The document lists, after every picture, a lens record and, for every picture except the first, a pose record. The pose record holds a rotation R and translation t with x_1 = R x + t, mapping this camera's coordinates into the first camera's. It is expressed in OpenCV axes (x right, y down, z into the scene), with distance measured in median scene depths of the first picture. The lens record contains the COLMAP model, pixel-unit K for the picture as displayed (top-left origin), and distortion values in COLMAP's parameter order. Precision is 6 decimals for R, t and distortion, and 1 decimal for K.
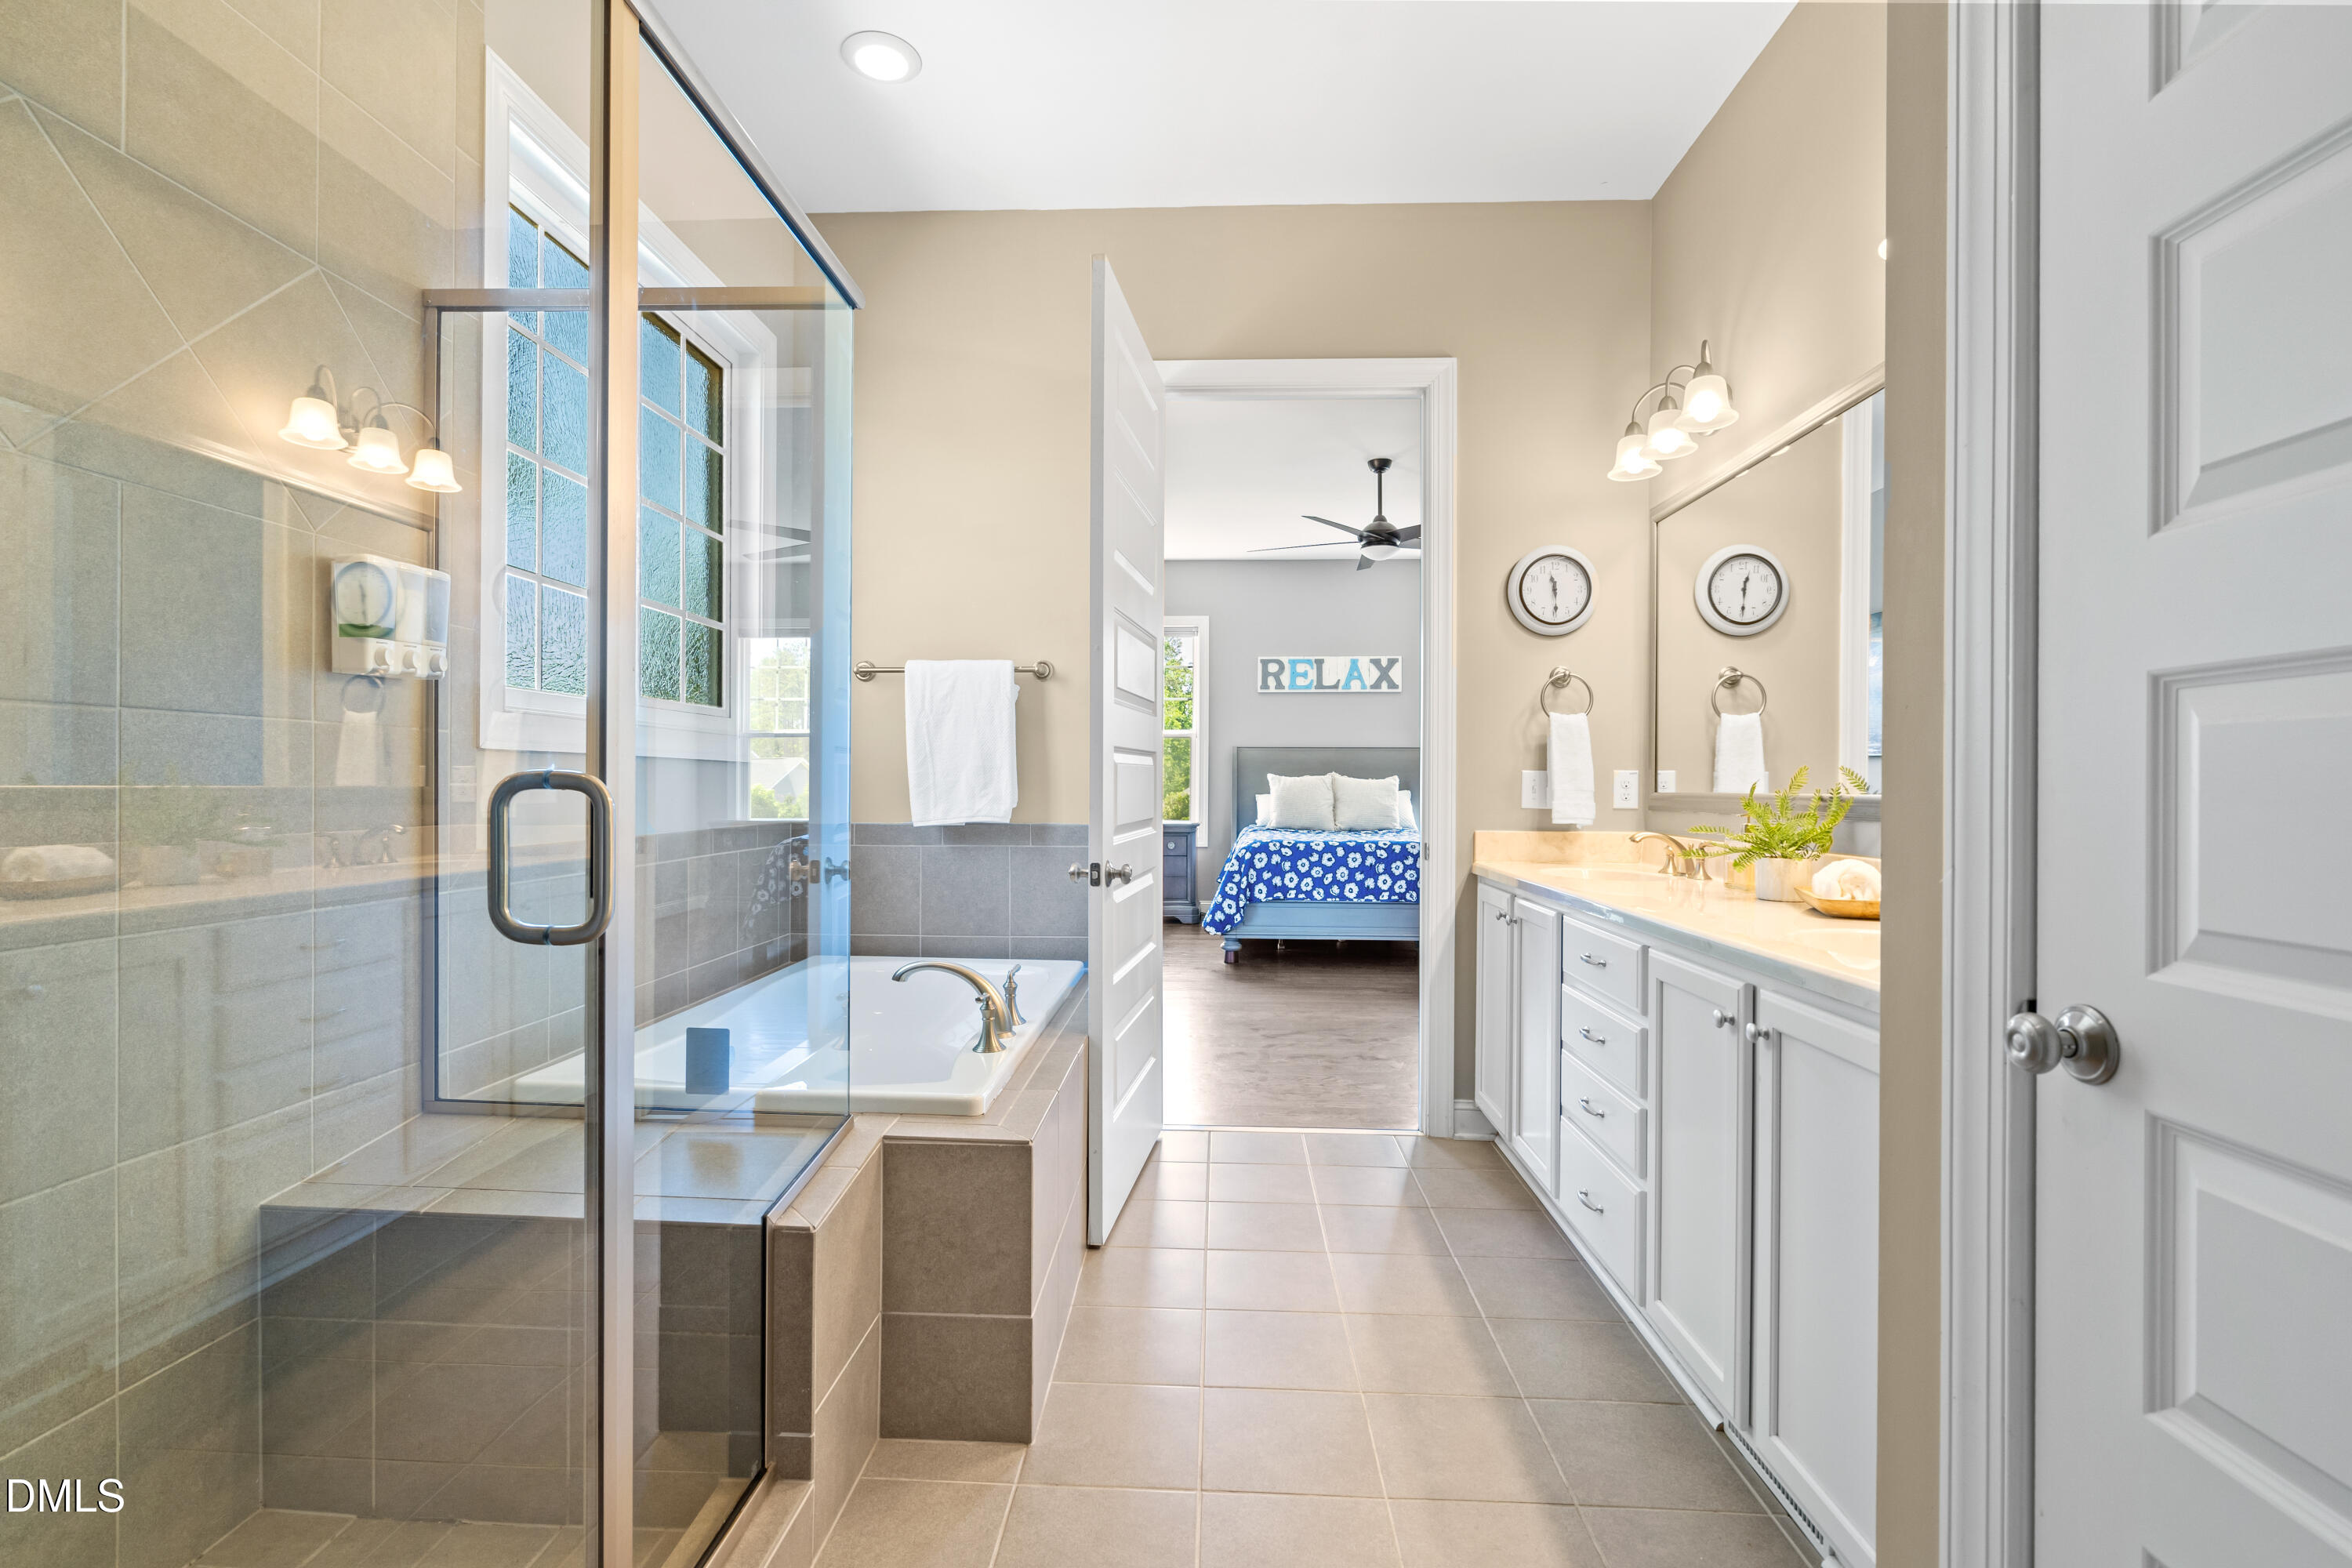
lens RADIAL K [[1049.9, 0, 1176.0], [0, 1049.9, 784.0], [0, 0, 1]] dist [-0.000631, 0.001345]
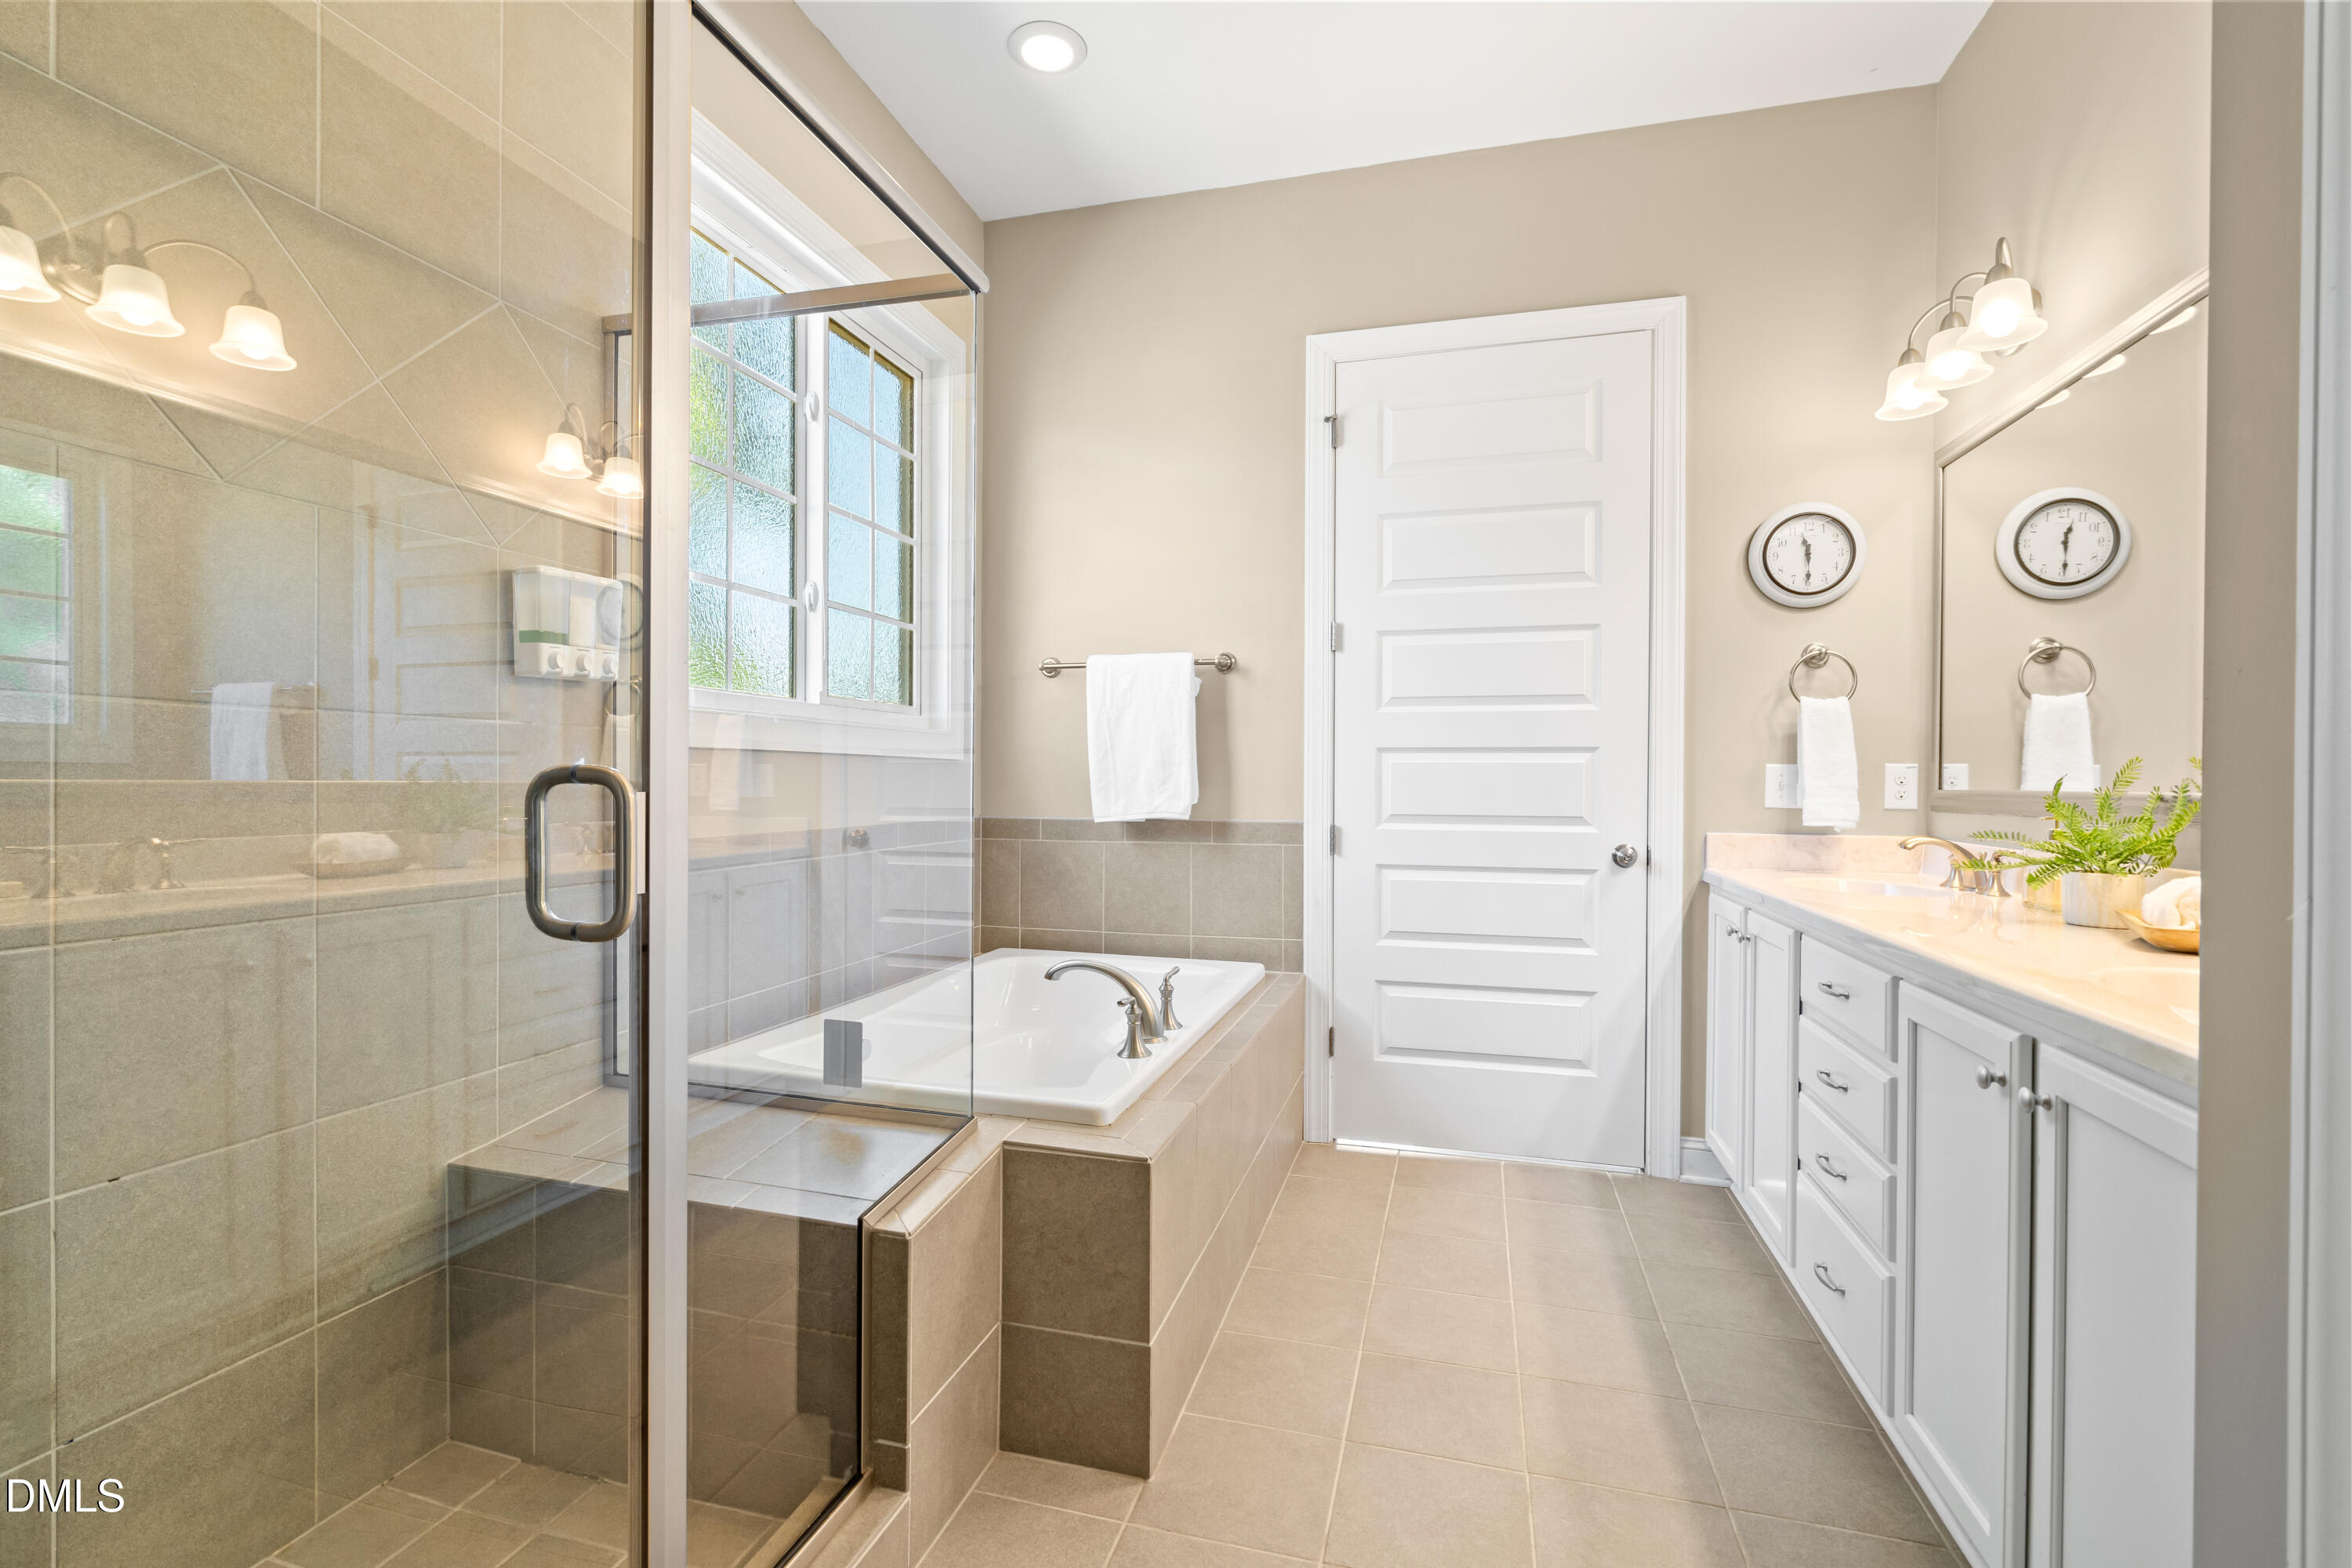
lens RADIAL K [[1049.9, 0, 1176.0], [0, 1049.9, 784.0], [0, 0, 1]] dist [-0.000631, 0.001345]
pose [[0.974602, 0.001273, -0.223942, 0.074063], [-0.000436, 0.999993, 0.003789, 0.000559], [0.223945, -0.003595, 0.974595, 0.069229]]
